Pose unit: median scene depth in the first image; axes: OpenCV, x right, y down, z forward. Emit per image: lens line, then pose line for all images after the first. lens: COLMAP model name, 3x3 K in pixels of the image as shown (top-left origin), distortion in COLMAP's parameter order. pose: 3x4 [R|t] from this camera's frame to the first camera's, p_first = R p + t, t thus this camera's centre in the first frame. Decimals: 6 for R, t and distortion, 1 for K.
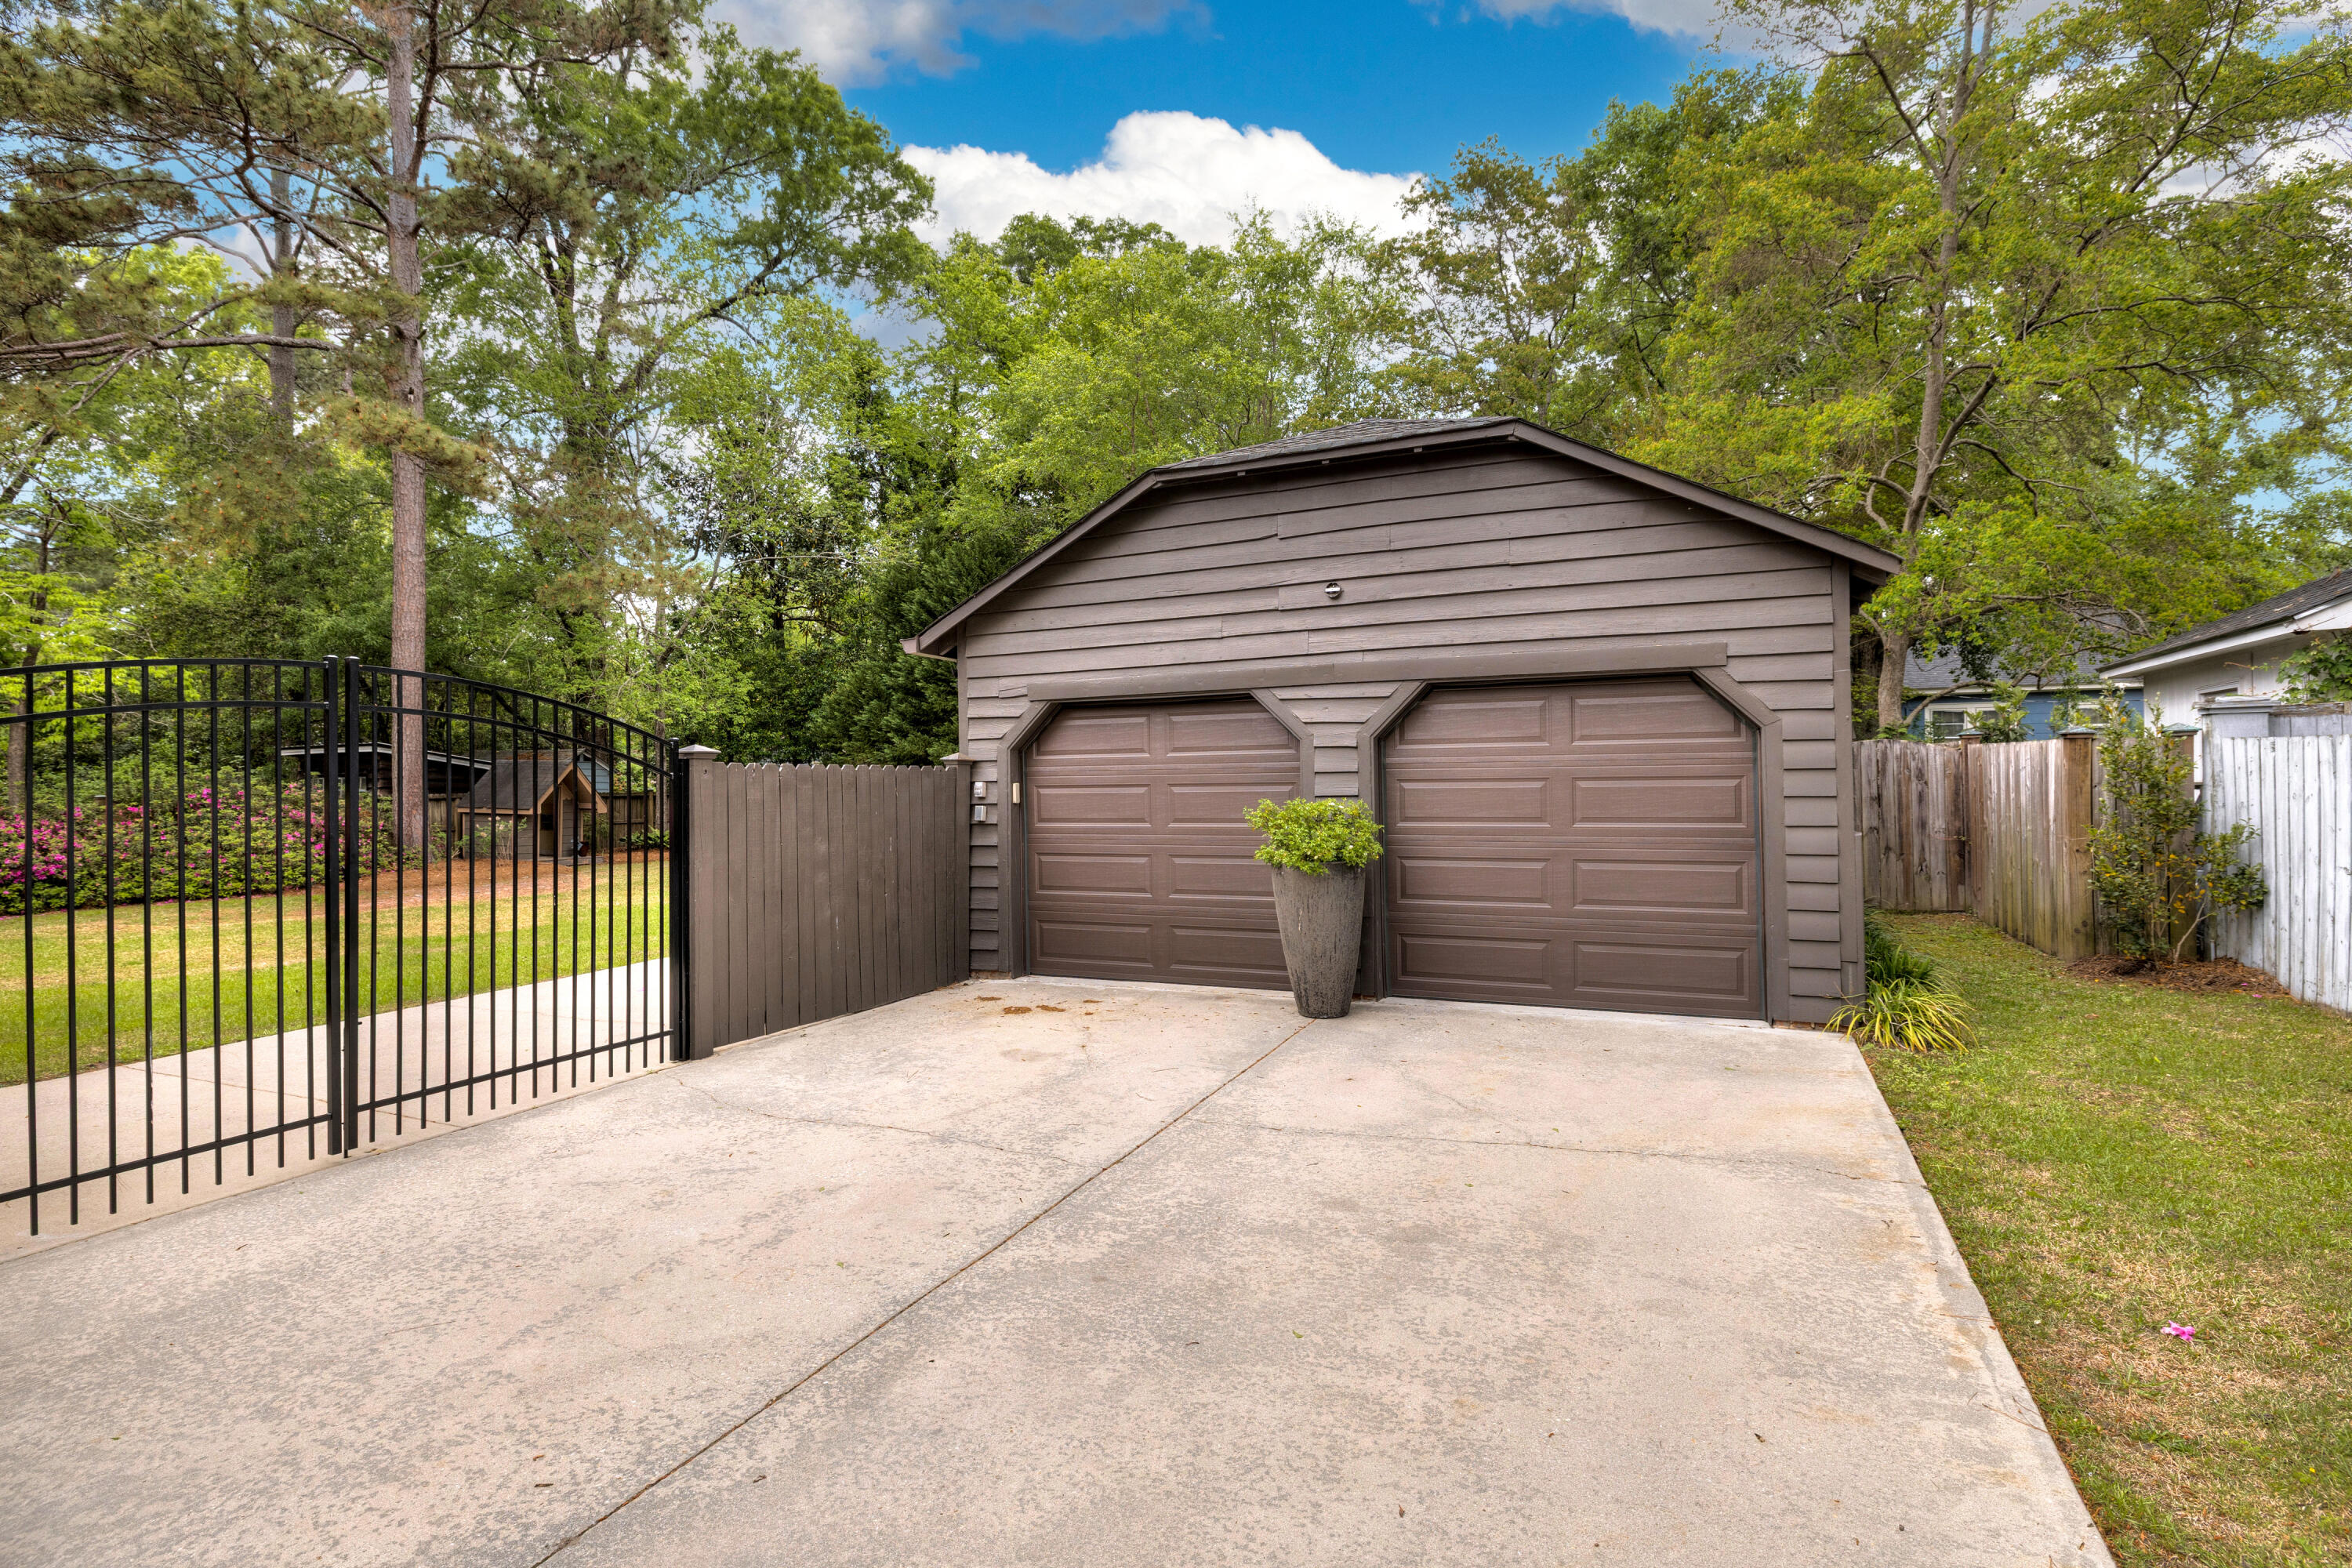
lens RADIAL K [[1185.1, 0, 1163.3], [0, 1185.1, 784.7], [0, 0, 1]] dist [-0.002989, 0.000320]
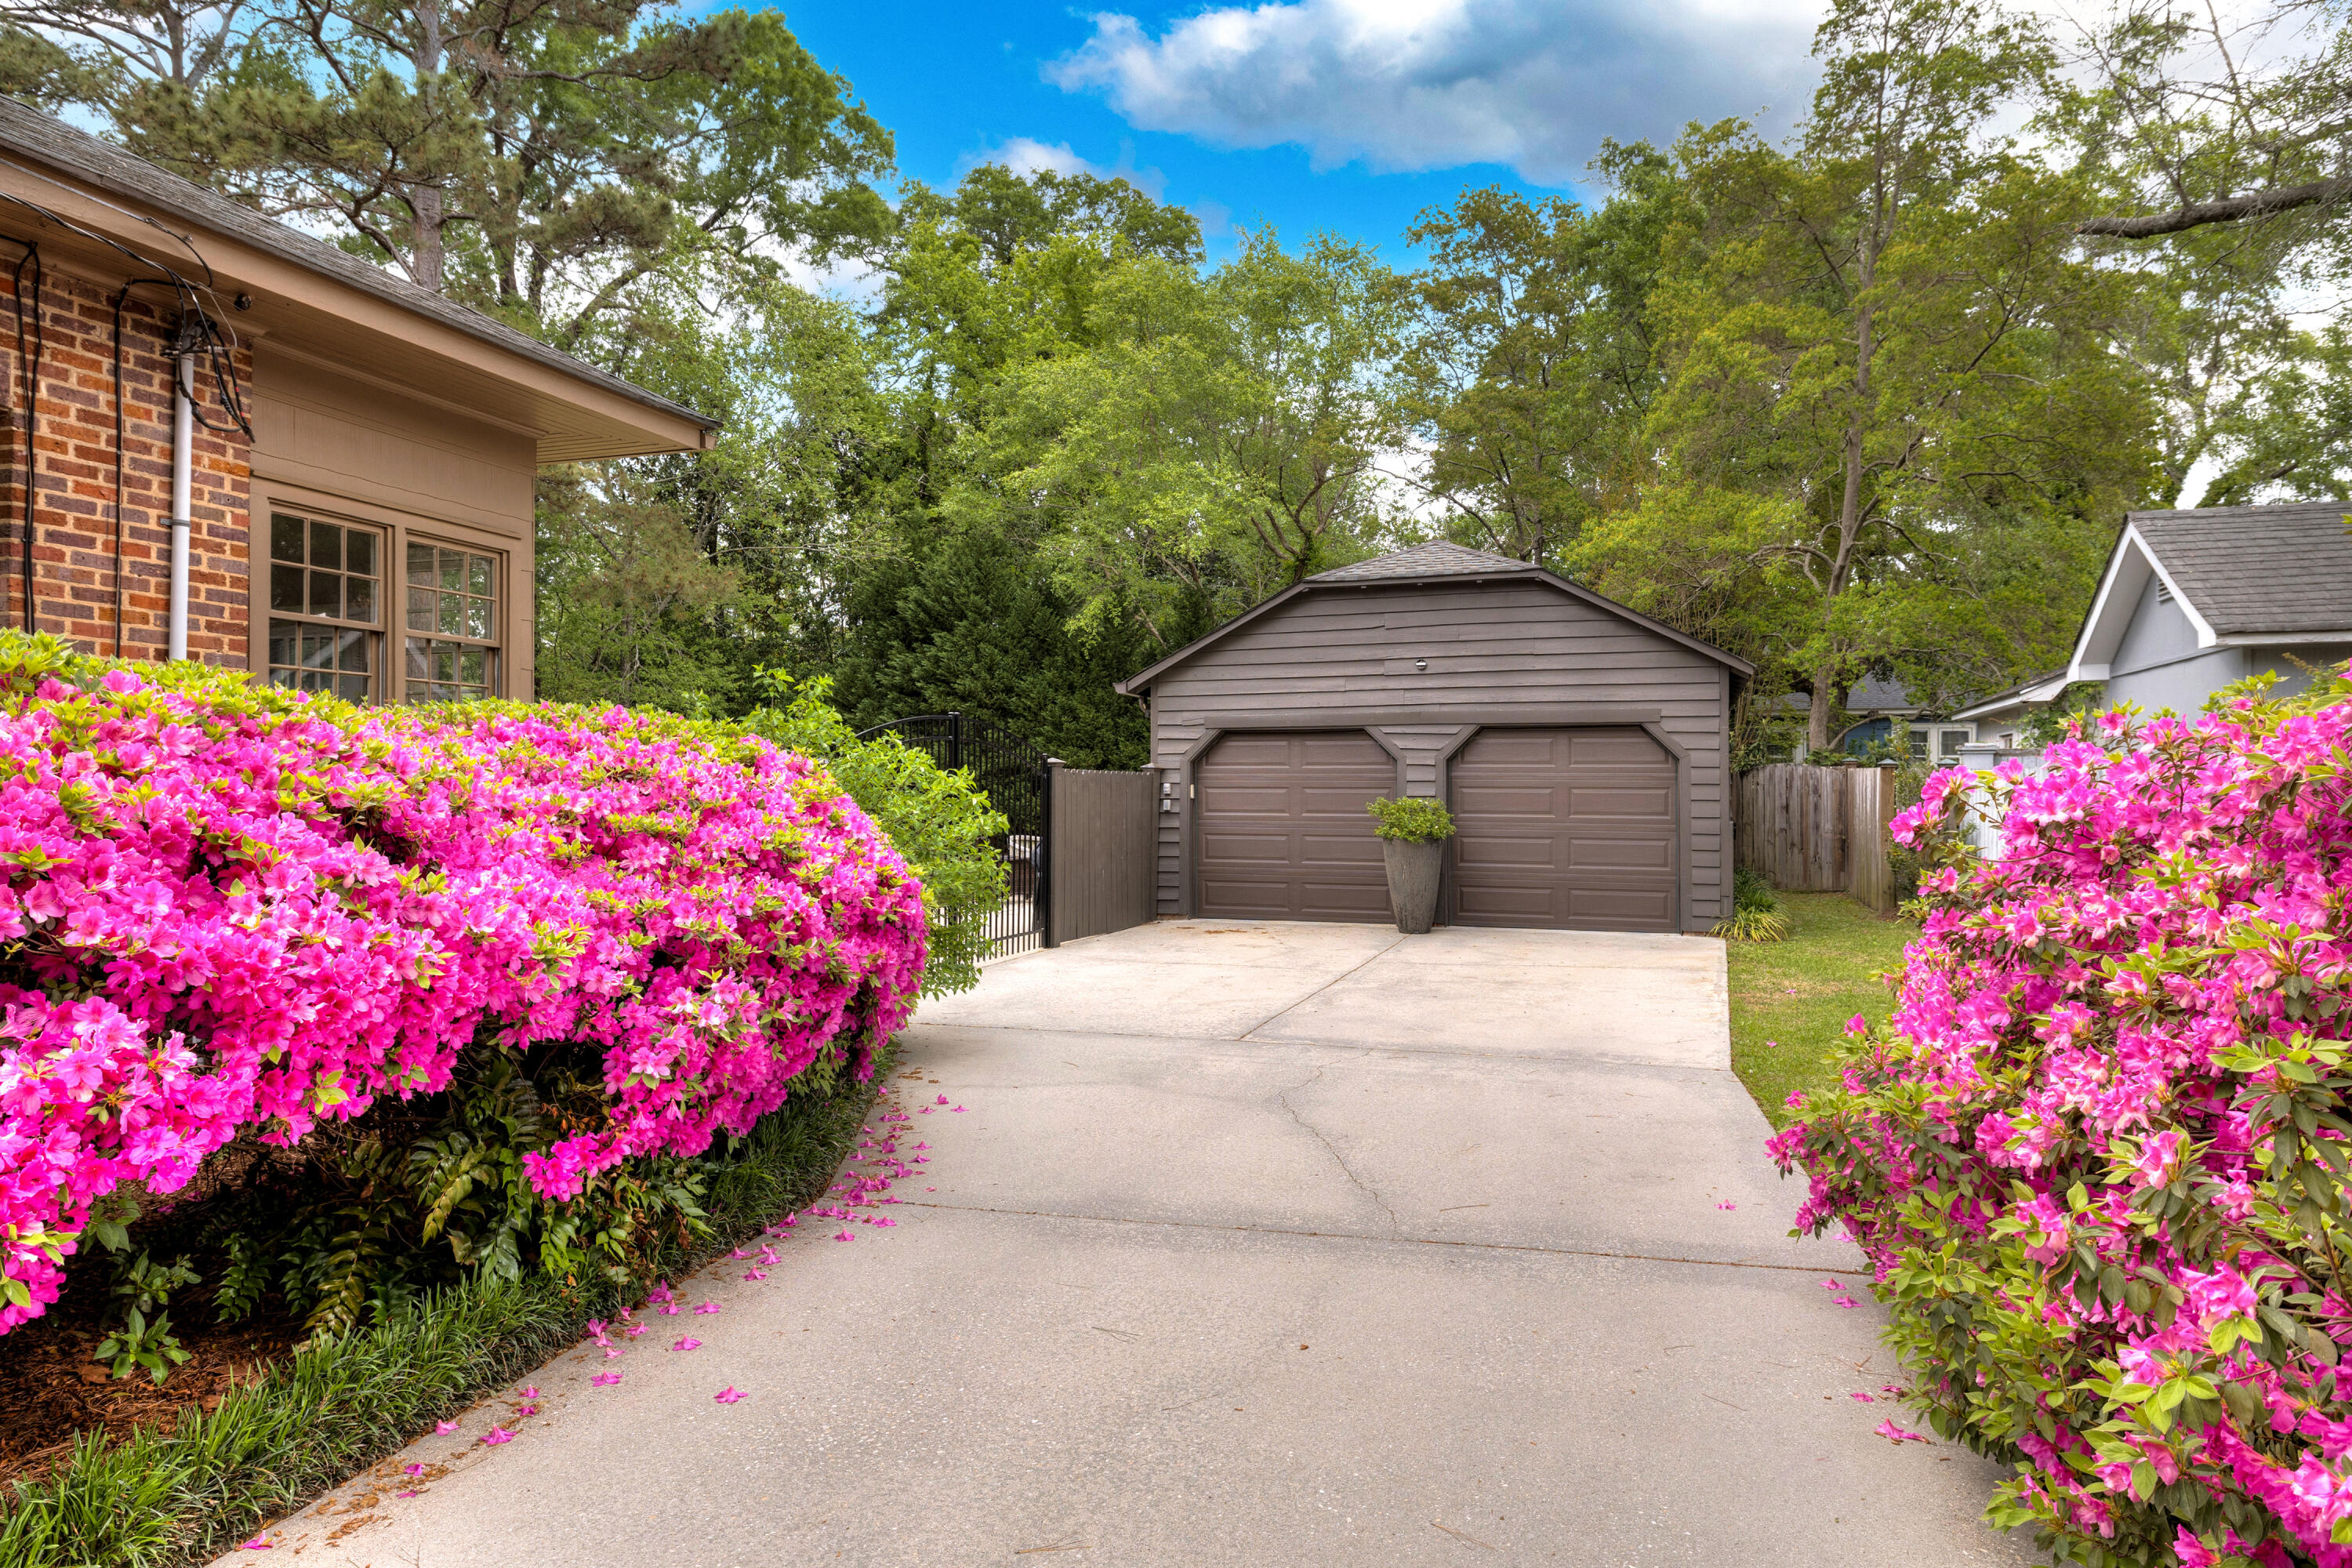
lens RADIAL K [[1454.7, 0, 1179.6], [0, 1454.7, 788.8], [0, 0, 1]] dist [-0.003151, -0.001698]
pose [[0.996401, 0.017042, 0.083037, -0.324749], [-0.016872, 0.999854, -0.002743, 0.009954], [-0.083072, 0.001332, 0.996543, -0.867960]]
